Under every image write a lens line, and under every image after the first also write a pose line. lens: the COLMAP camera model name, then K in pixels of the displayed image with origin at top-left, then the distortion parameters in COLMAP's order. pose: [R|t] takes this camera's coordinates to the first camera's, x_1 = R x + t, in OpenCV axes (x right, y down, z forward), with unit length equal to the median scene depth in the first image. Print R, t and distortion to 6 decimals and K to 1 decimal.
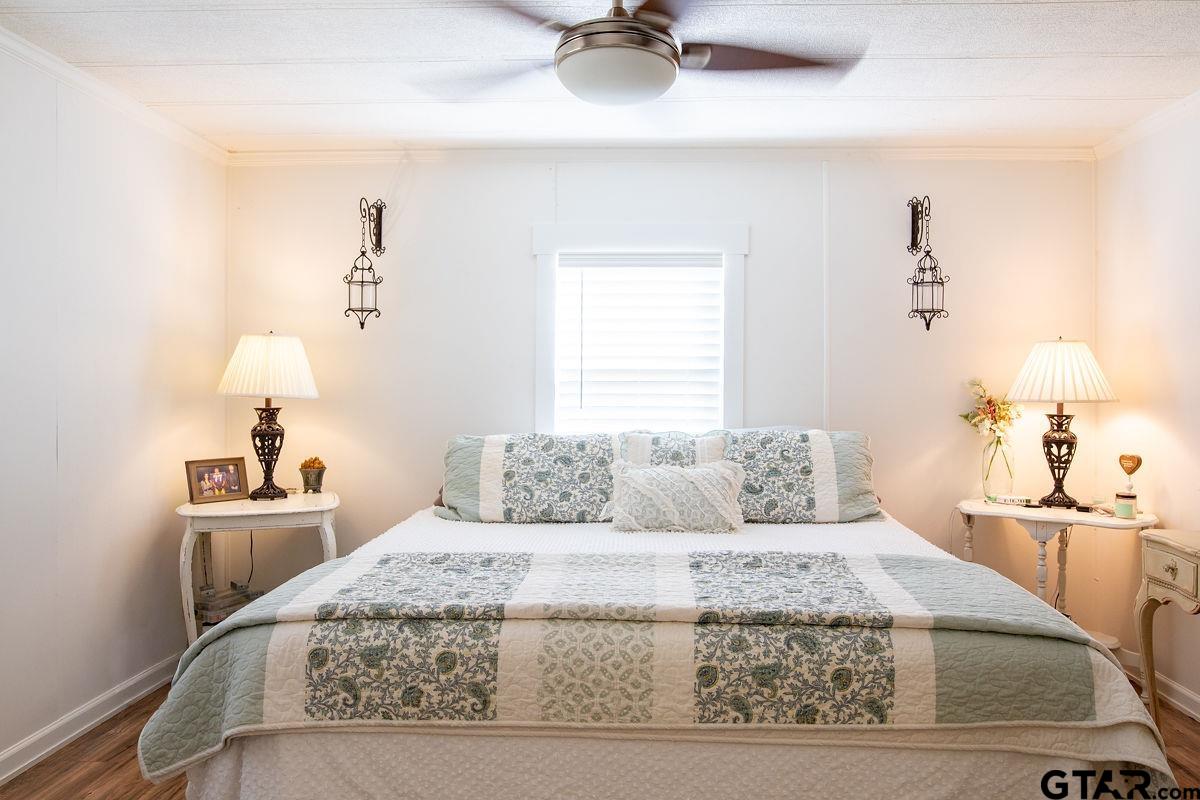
lens RADIAL K [[851.3, 0, 595.4], [0, 851.3, 404.0], [0, 0, 1]] dist [-0.053575, 0.048664]
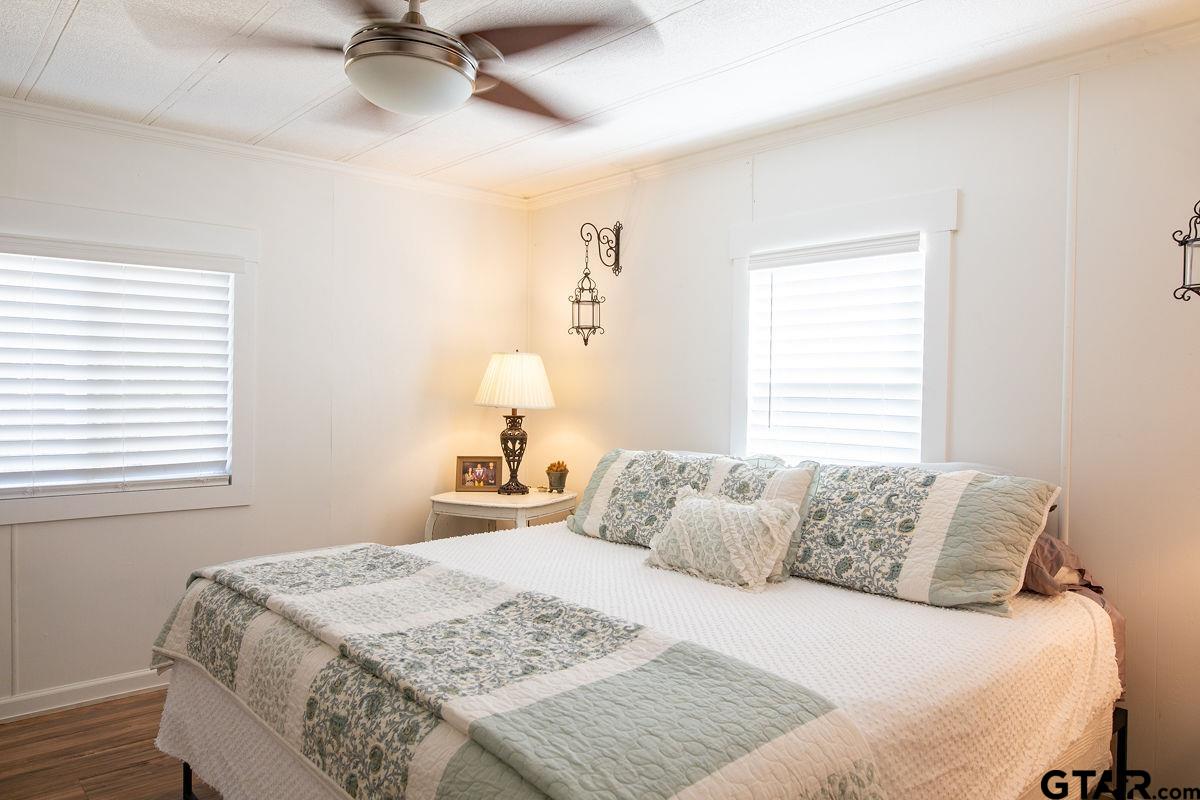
lens RADIAL K [[820.1, 0, 599.0], [0, 820.1, 413.2], [0, 0, 1]] dist [-0.042671, -0.000067]
pose [[0.697303, 0.028821, -0.716197, 0.510891], [-0.029320, 0.999502, 0.011675, -0.015701], [0.716177, 0.012858, 0.697801, 0.301168]]
